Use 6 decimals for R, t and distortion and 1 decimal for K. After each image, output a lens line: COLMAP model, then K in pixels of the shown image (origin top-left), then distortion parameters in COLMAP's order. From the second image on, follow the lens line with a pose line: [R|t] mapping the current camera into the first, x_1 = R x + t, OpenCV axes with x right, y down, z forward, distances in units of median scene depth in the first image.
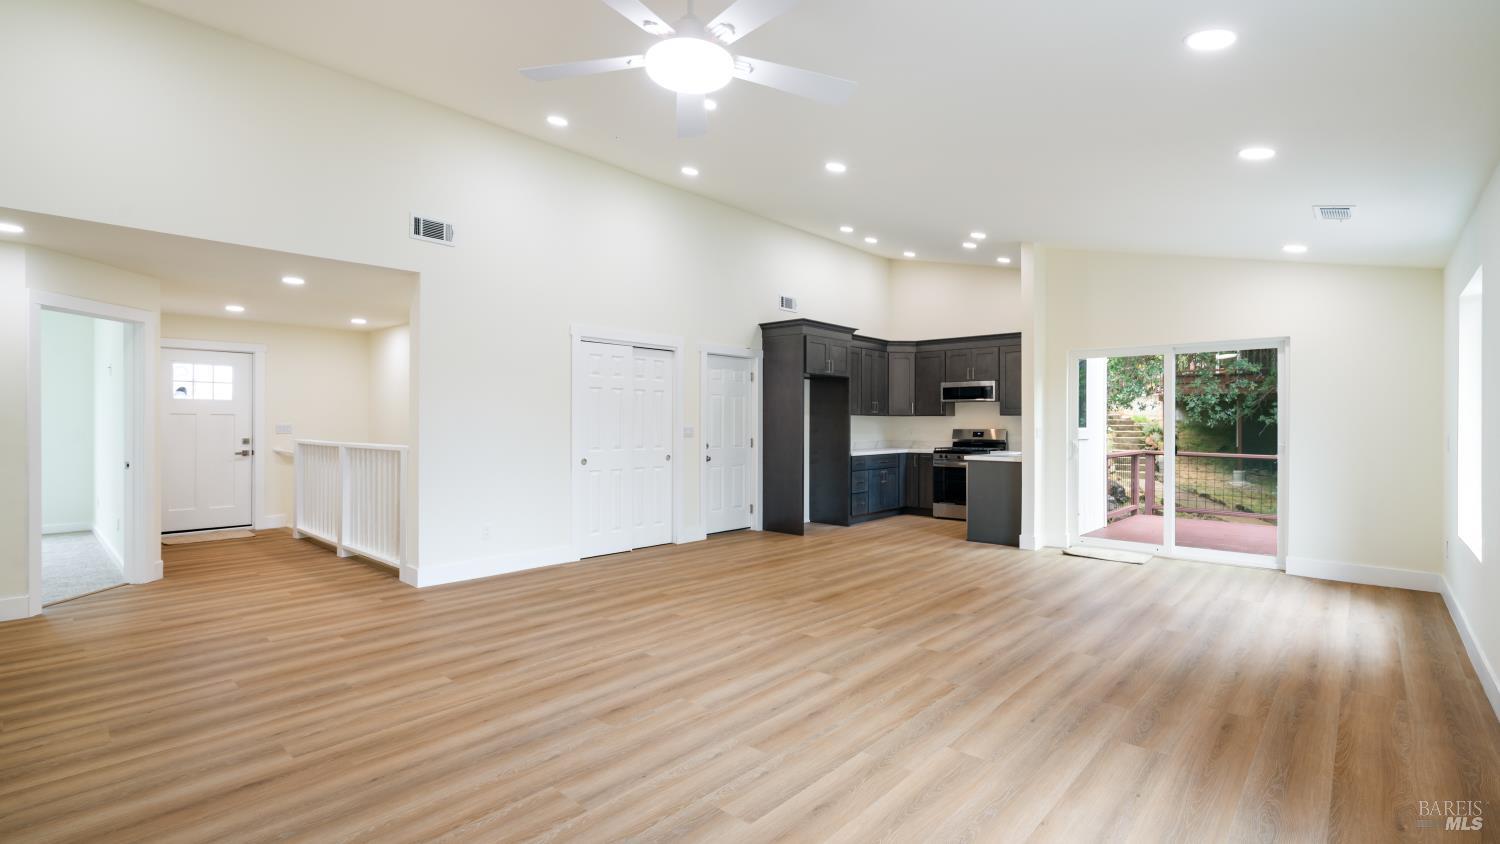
lens RADIAL K [[679.3, 0, 749.7], [0, 679.3, 417.0], [0, 0, 1]] dist [-0.003263, 0.000296]
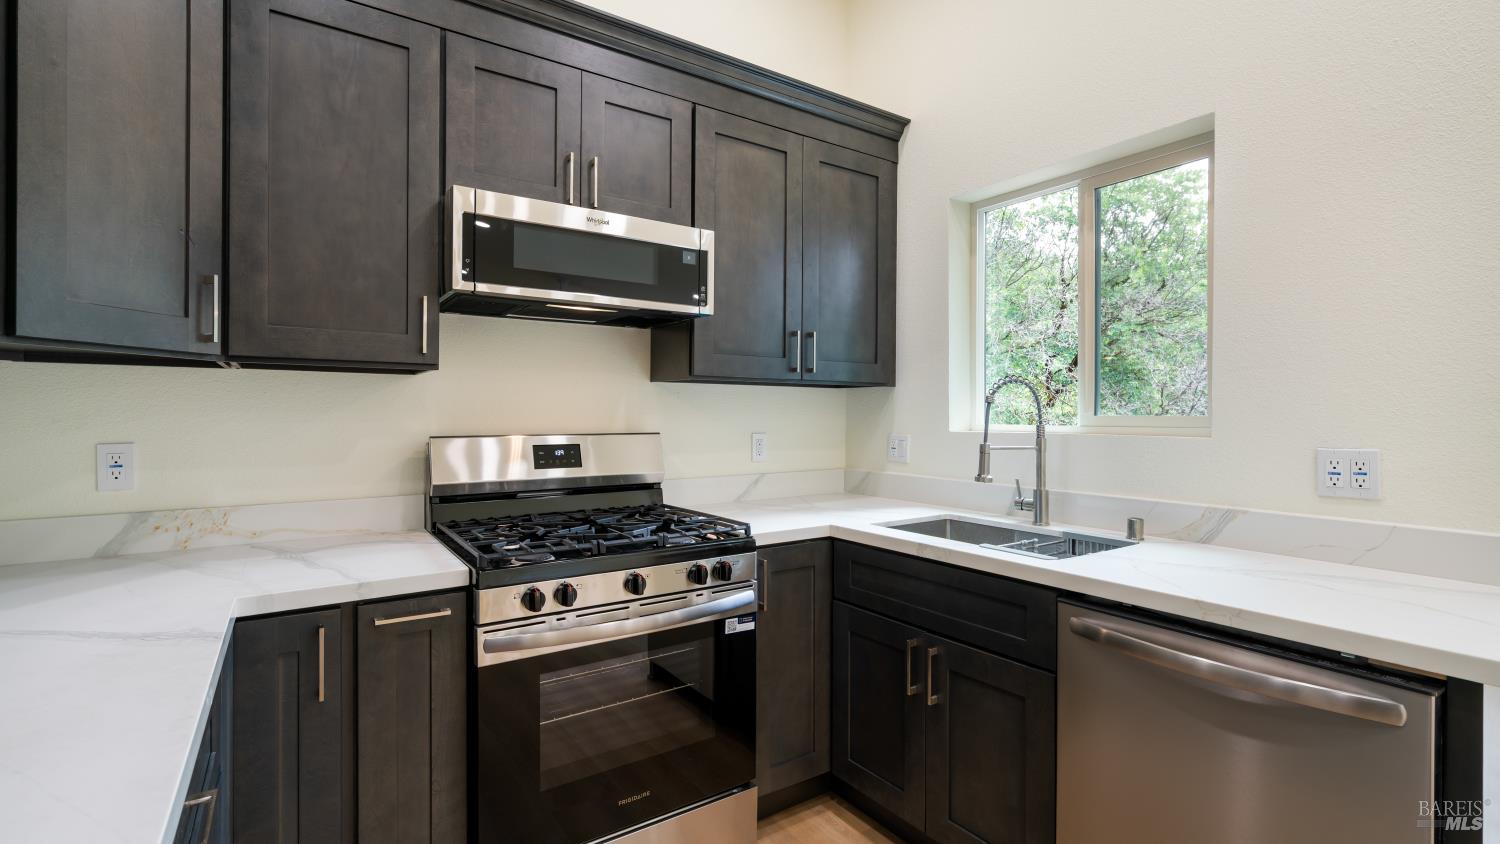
lens RADIAL K [[679.3, 0, 750.2], [0, 679.3, 415.9], [0, 0, 1]] dist [-0.003263, 0.000296]
pose [[0.240685, -0.005385, 0.970588, 0.126163], [0.005441, 0.999976, 0.004199, 0.011134], [-0.970588, 0.004271, 0.240709, 0.897242]]
